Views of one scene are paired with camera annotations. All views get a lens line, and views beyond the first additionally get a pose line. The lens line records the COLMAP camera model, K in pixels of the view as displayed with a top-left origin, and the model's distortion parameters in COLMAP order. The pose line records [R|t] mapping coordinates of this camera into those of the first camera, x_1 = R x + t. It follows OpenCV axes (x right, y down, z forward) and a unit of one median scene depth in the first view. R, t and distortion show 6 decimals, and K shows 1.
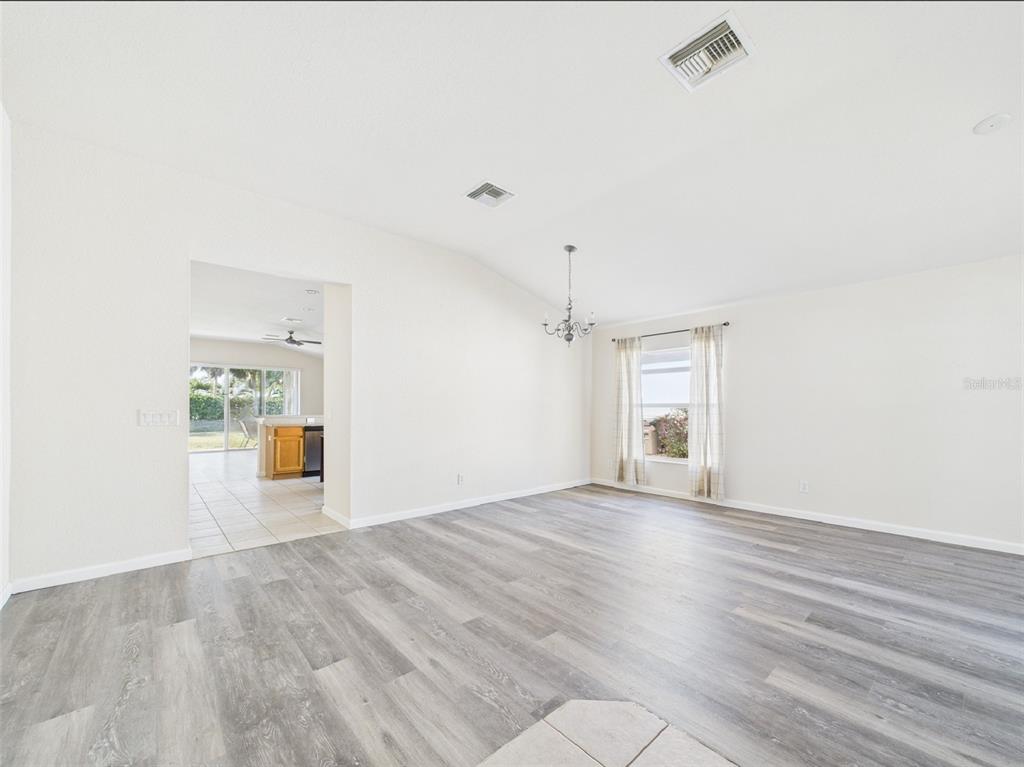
lens RADIAL K [[412.7, 0, 514.9], [0, 412.7, 404.3], [0, 0, 1]] dist [-0.000251, -0.000169]
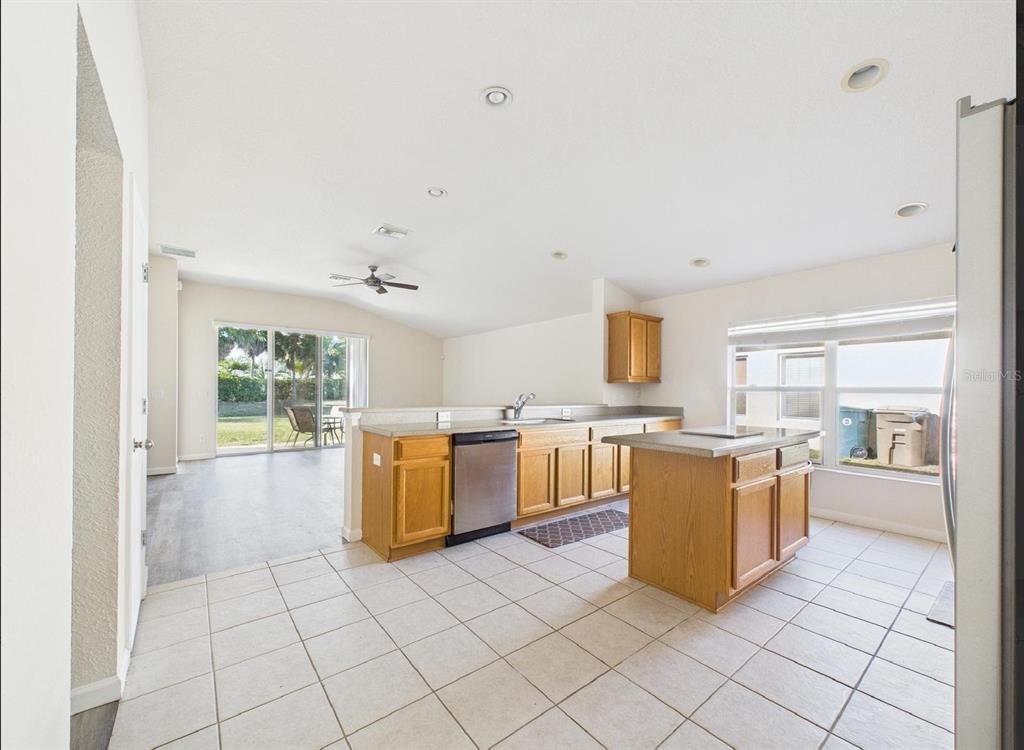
lens RADIAL K [[406.5, 0, 508.6], [0, 406.5, 390.3], [0, 0, 1]] dist [-0.000669, -0.000098]
pose [[0.997902, 0.007415, -0.064315, -0.250056], [-0.007024, 0.999955, 0.006298, 0.002275], [0.064358, -0.005833, 0.997910, 0.338074]]
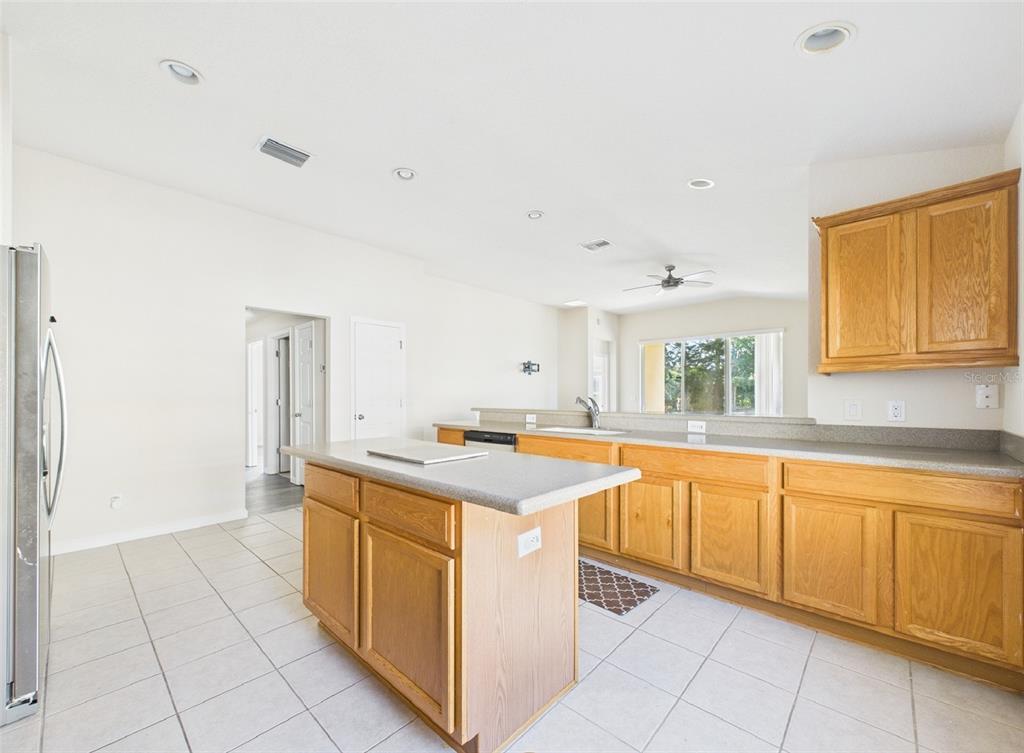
lens RADIAL K [[411.3, 0, 510.0], [0, 411.3, 396.1], [0, 0, 1]] dist [0.000624, 0.000063]
pose [[0.092392, -0.001109, -0.995722, 0.018142], [0.007493, 0.999972, -0.000418, 0.006134], [0.995695, -0.007422, 0.092398, 0.597353]]
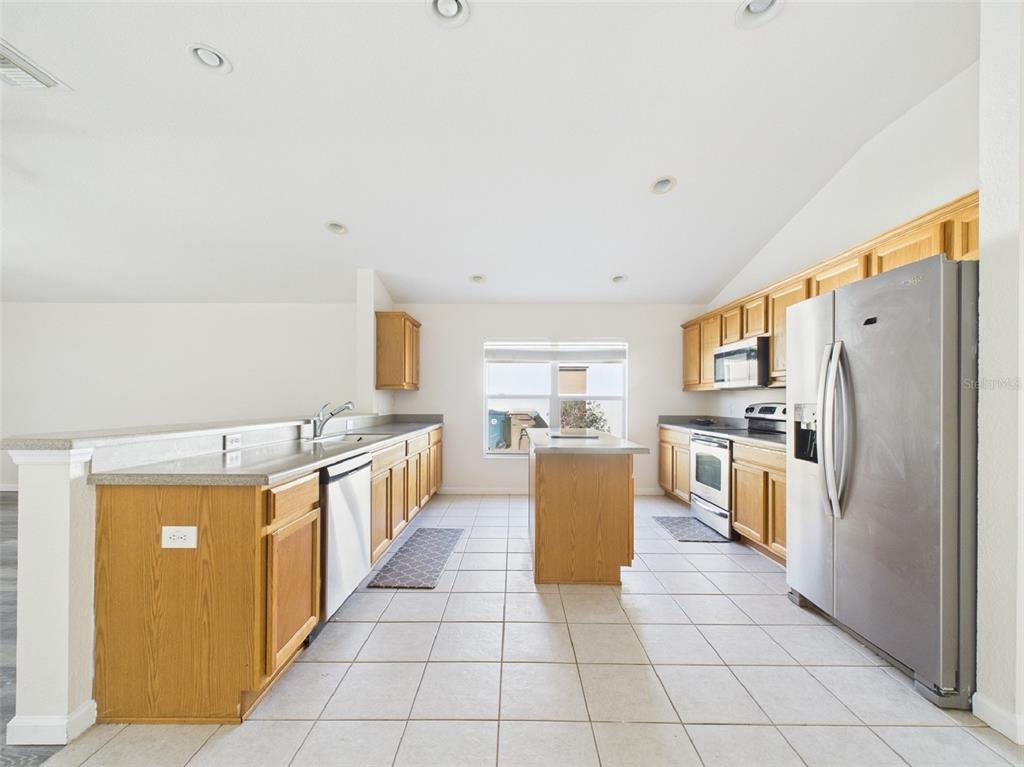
lens RADIAL K [[411.8, 0, 509.8], [0, 411.8, 399.2], [0, 0, 1]] dist [0.000585, -0.000207]
pose [[0.671996, 0.004766, 0.740540, -0.374309], [-0.010235, 0.999944, 0.002852, 0.003169], [-0.740484, -0.009496, 0.672007, 0.423262]]
